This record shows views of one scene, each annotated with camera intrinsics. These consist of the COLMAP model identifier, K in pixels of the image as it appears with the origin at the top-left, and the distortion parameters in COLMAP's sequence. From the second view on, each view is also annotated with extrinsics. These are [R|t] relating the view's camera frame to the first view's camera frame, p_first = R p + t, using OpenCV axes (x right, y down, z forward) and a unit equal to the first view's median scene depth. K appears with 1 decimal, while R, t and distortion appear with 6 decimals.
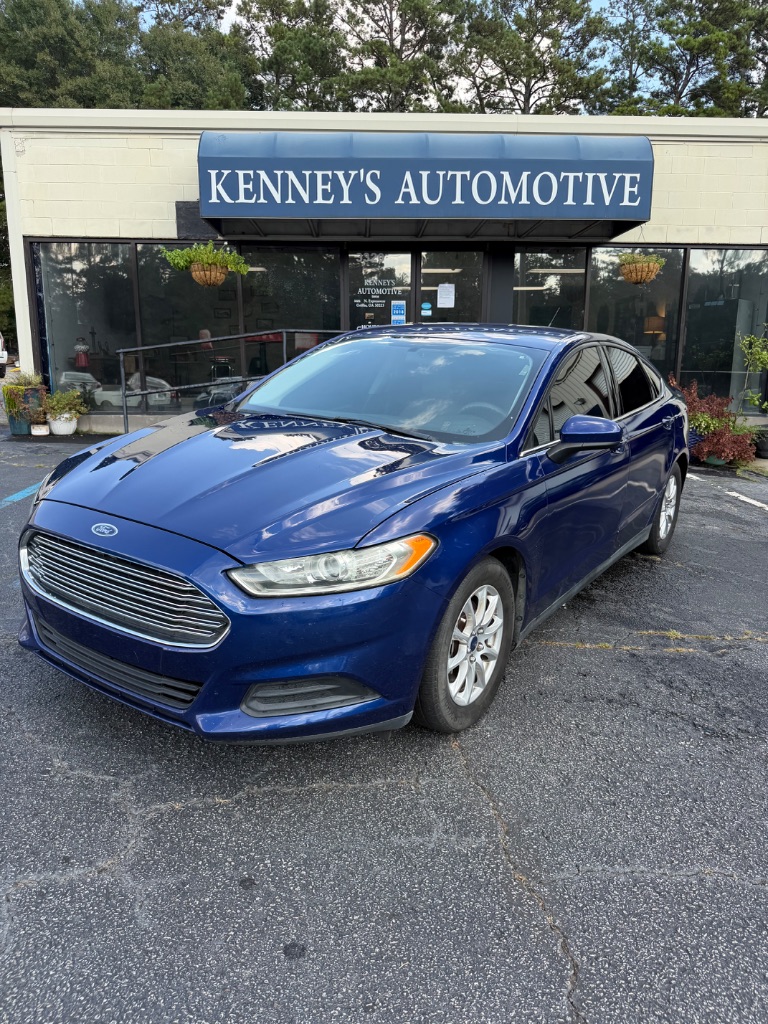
lens RADIAL K [[731.7, 0, 380.4], [0, 731.7, 512.3], [0, 0, 1]] dist [0.002970, -0.010122]
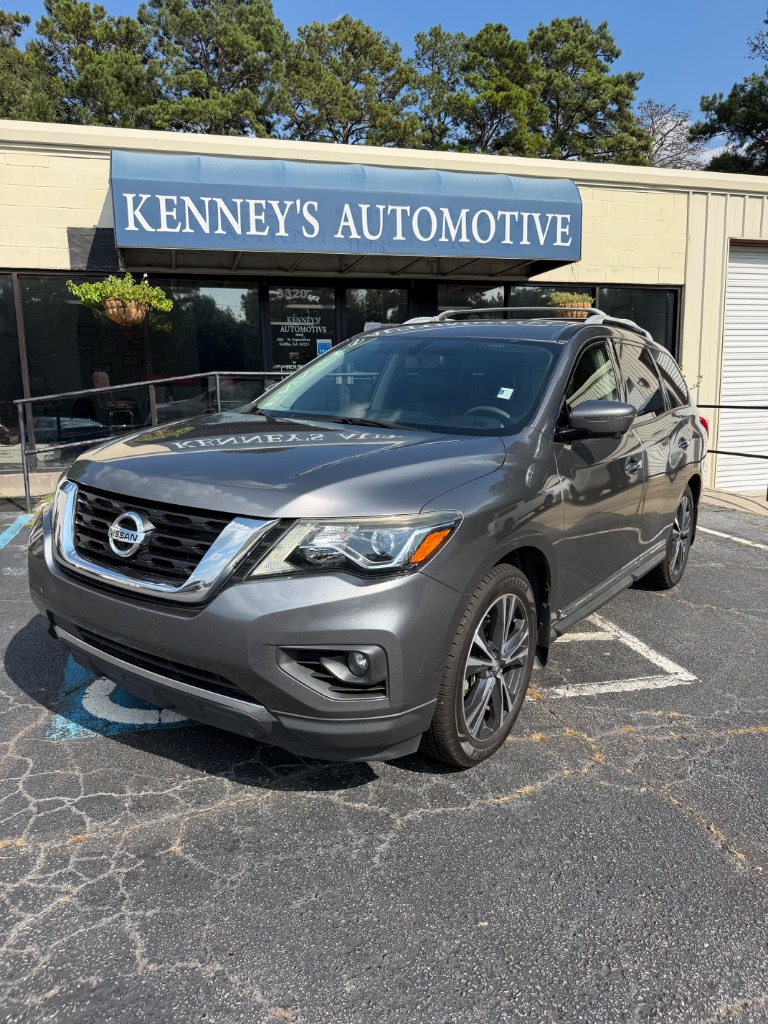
lens RADIAL K [[731.7, 0, 384.9], [0, 731.7, 512.5], [0, 0, 1]] dist [0.002970, -0.010122]
pose [[0.969310, -0.060984, 0.238159, -0.160353], [0.070582, 0.996993, -0.031975, -0.038000], [-0.235493, 0.047804, 0.970700, 0.096101]]
